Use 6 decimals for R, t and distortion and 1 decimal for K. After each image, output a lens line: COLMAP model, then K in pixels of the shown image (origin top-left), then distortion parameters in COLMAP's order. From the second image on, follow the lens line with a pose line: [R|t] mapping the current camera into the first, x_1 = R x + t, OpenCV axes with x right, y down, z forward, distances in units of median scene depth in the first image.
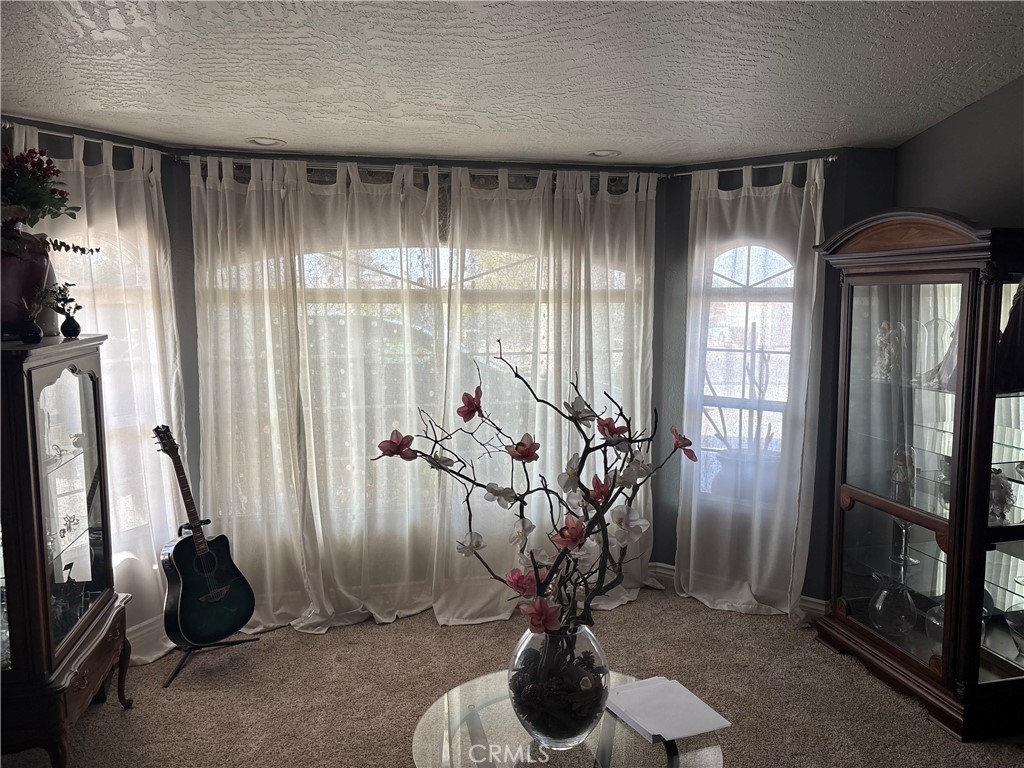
lens RADIAL K [[761.3, 0, 514.8], [0, 761.3, 378.5], [0, 0, 1]] dist [0.012090, 0.000783]
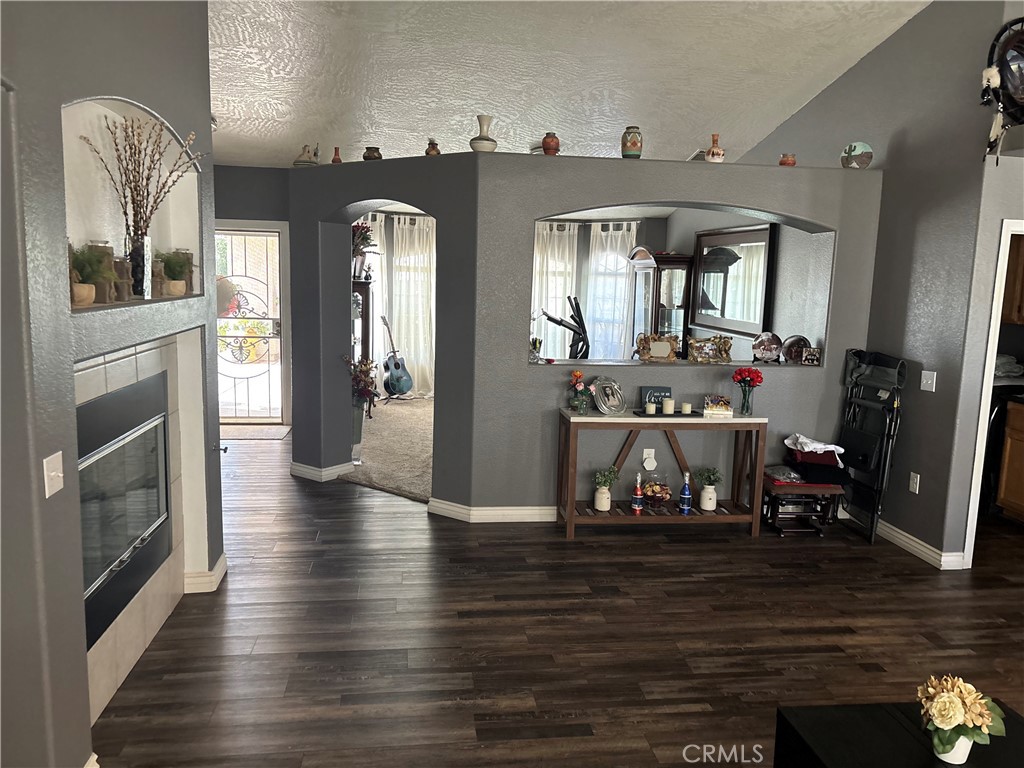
lens RADIAL K [[761.3, 0, 513.2], [0, 761.3, 388.0], [0, 0, 1]] dist [0.012090, 0.000783]
pose [[0.993831, 0.043946, -0.101830, 0.261205], [-0.039999, 0.998379, 0.040482, 0.171369], [0.103444, -0.036160, 0.993978, -1.504531]]
